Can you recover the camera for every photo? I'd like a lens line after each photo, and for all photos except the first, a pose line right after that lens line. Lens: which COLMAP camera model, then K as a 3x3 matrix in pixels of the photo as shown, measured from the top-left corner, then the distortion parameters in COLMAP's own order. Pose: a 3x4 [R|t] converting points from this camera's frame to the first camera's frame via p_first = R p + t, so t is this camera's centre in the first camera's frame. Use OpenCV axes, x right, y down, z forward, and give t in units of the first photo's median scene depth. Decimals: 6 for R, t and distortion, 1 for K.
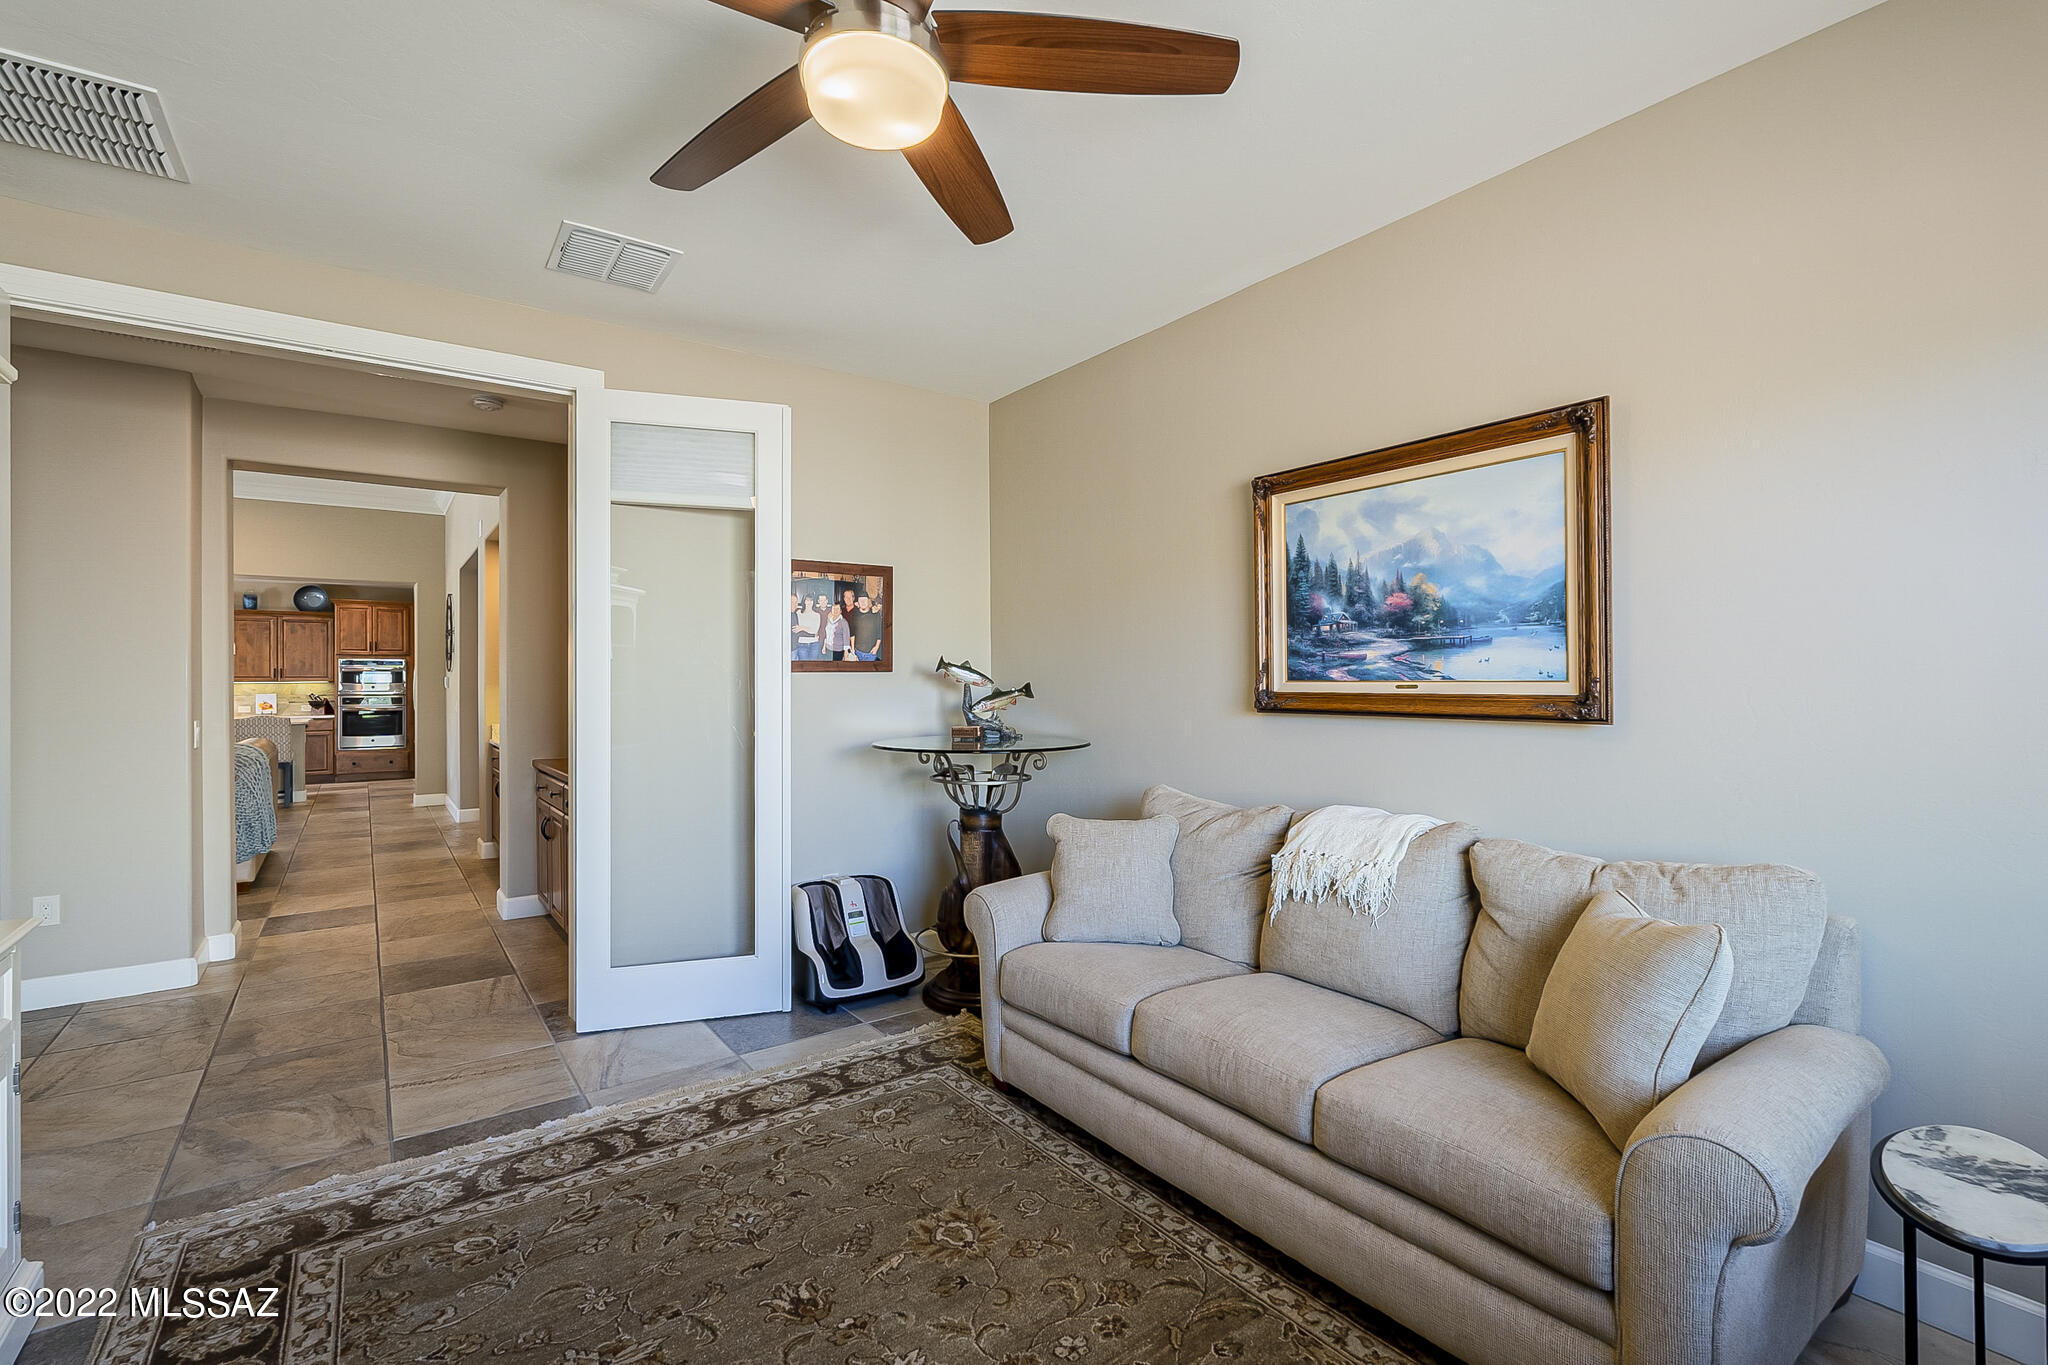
lens RADIAL K [[897.3, 0, 1039.6], [0, 897.3, 674.9], [0, 0, 1]] dist [-0.001867, 0.000134]
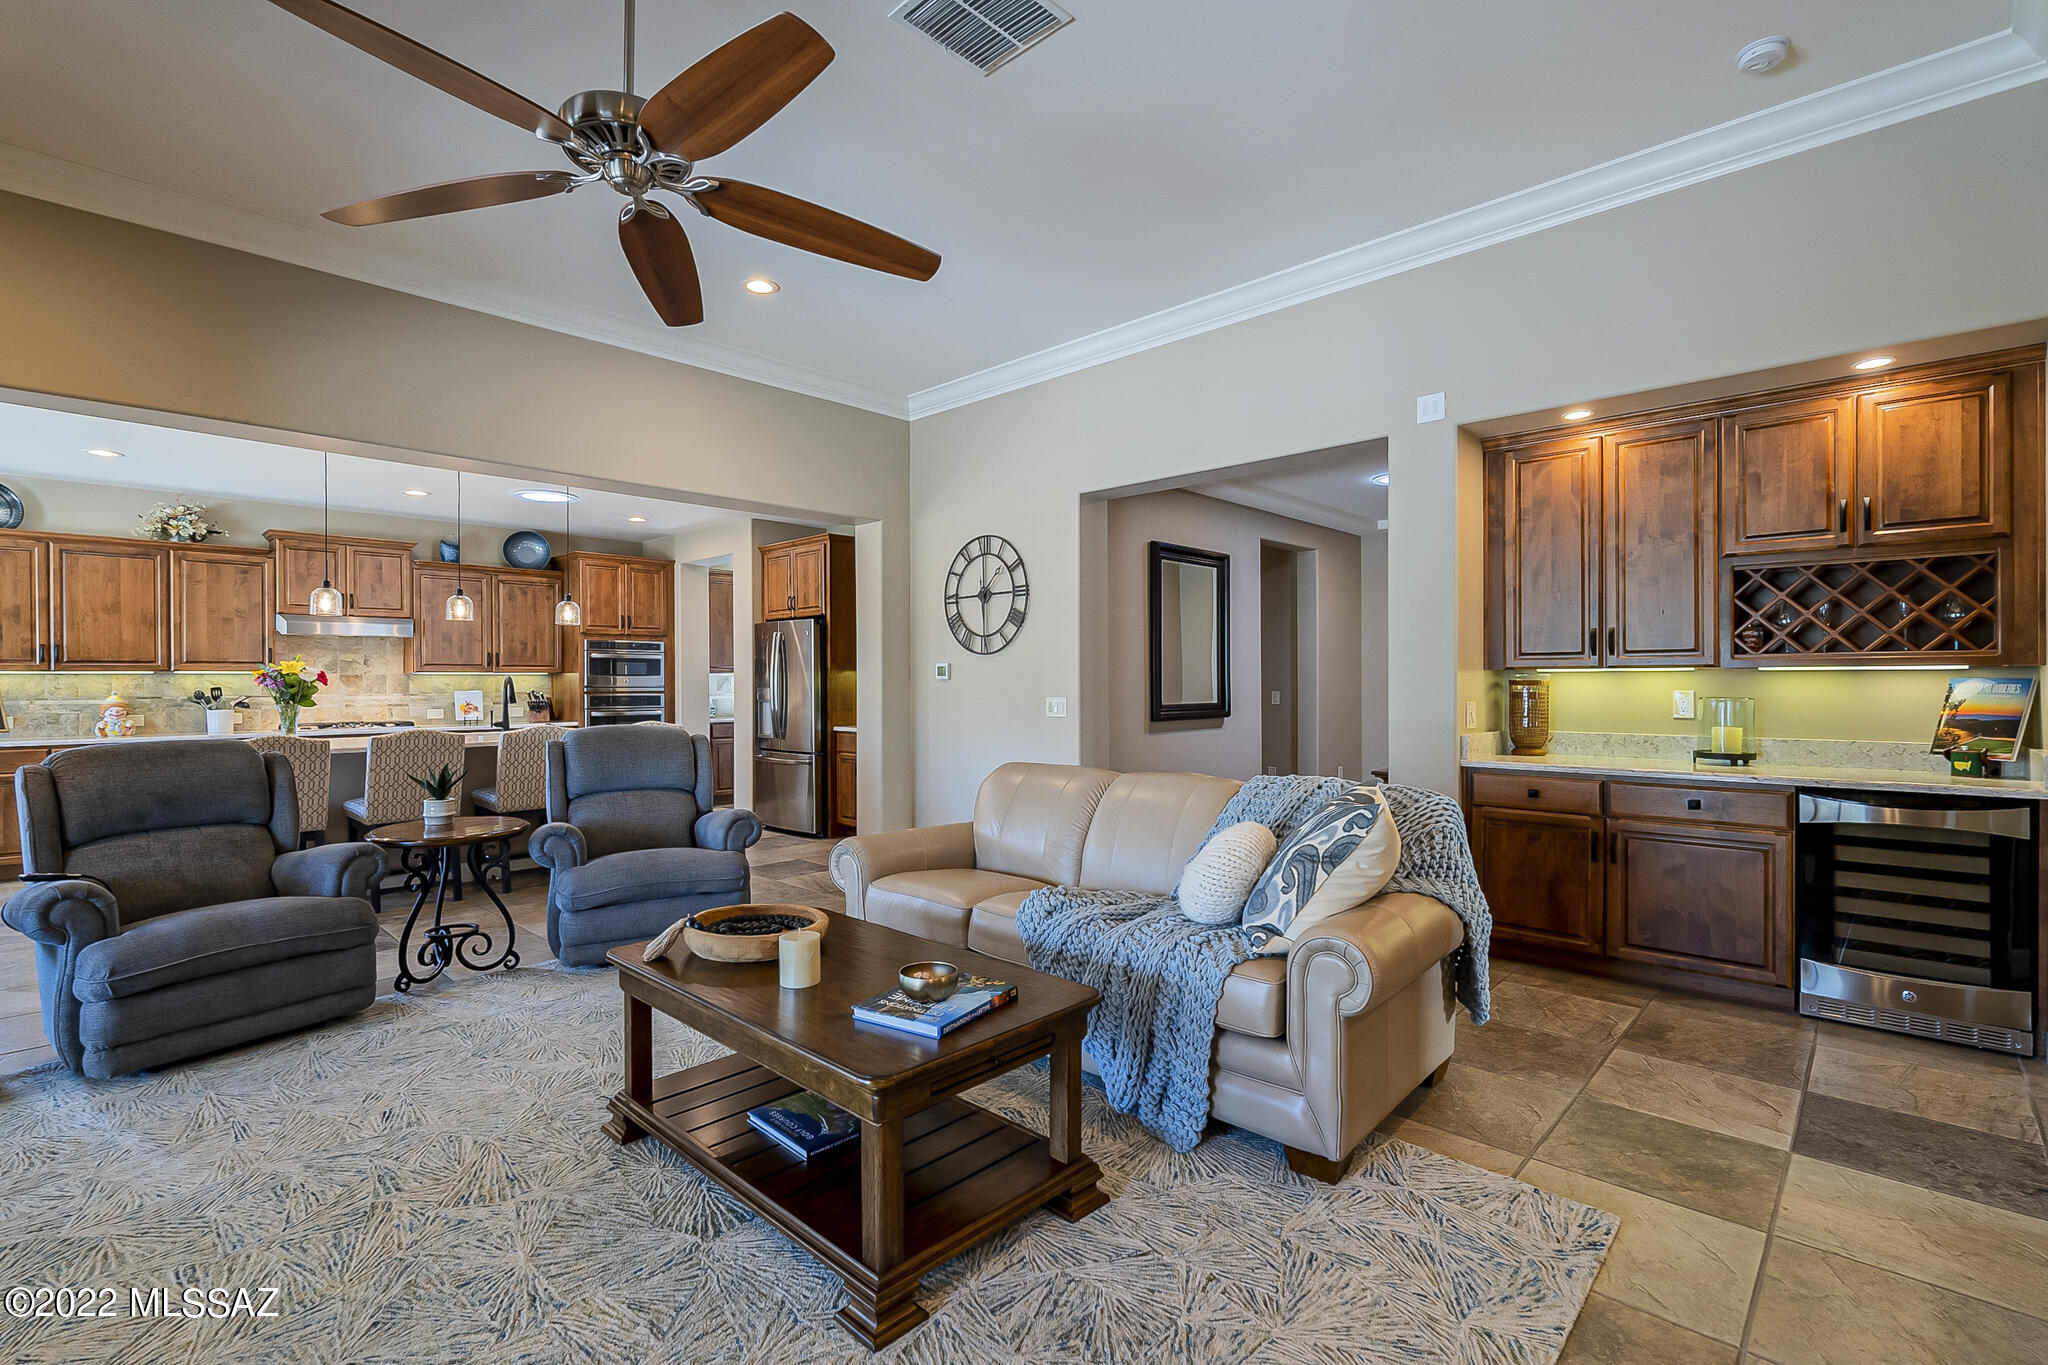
lens RADIAL K [[897.3, 0, 993.0], [0, 897.3, 679.0], [0, 0, 1]] dist [-0.001867, 0.000134]
pose [[0.985567, 0.003671, 0.169245, -0.586181], [-0.004018, 0.999990, 0.001711, 0.009958], [-0.169237, -0.002366, 0.985573, 0.273400]]
